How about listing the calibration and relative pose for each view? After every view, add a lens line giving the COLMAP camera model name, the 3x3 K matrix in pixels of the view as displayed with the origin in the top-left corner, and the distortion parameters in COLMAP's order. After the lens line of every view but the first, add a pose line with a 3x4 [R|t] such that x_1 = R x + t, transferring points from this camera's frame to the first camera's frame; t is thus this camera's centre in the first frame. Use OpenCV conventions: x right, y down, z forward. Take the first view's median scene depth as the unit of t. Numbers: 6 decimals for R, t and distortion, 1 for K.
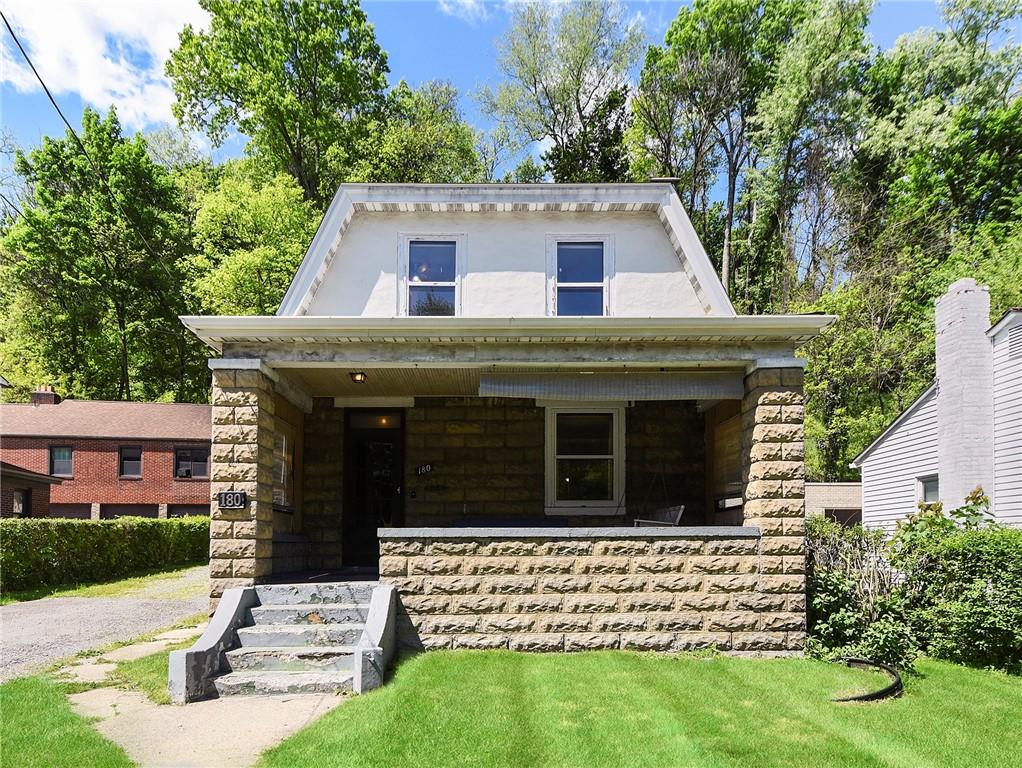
lens RADIAL K [[416.3, 0, 485.3], [0, 416.3, 430.6], [0, 0, 1]] dist [0.000540, -0.000050]
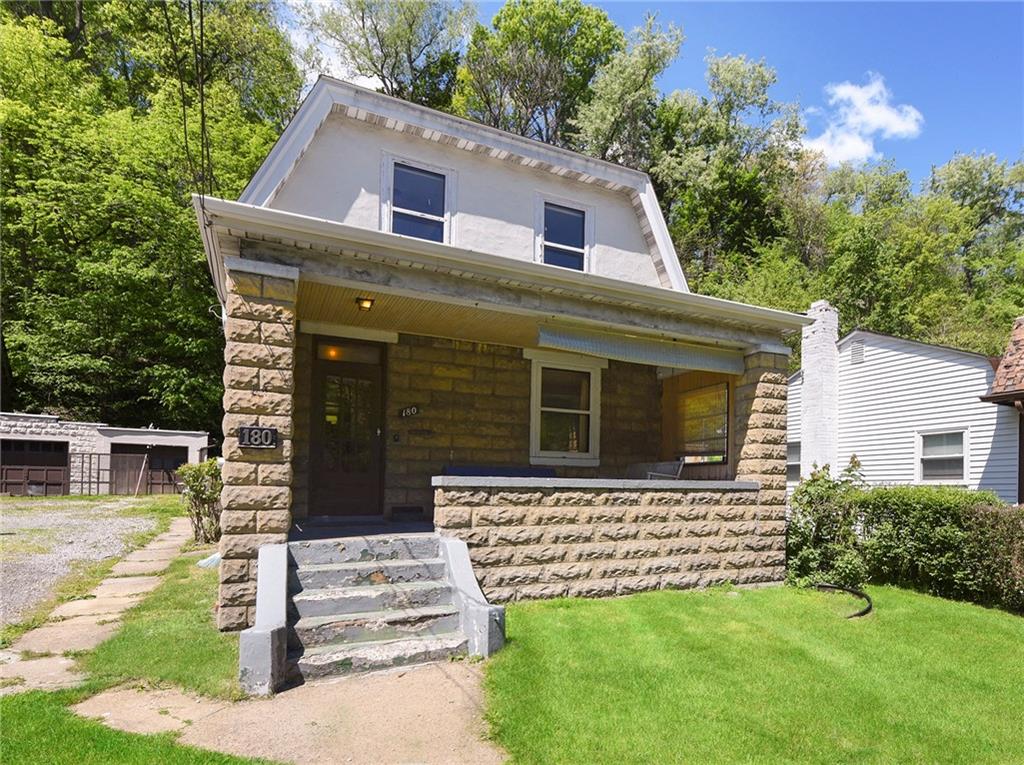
lens RADIAL K [[410.7, 0, 510.1], [0, 410.7, 384.6], [0, 0, 1]] dist [-0.001528, -0.000332]
pose [[0.942949, 0.092604, 0.319799, -0.413963], [-0.097936, 0.995193, 0.000591, 0.017339], [-0.318207, -0.031877, 0.947485, 0.097191]]
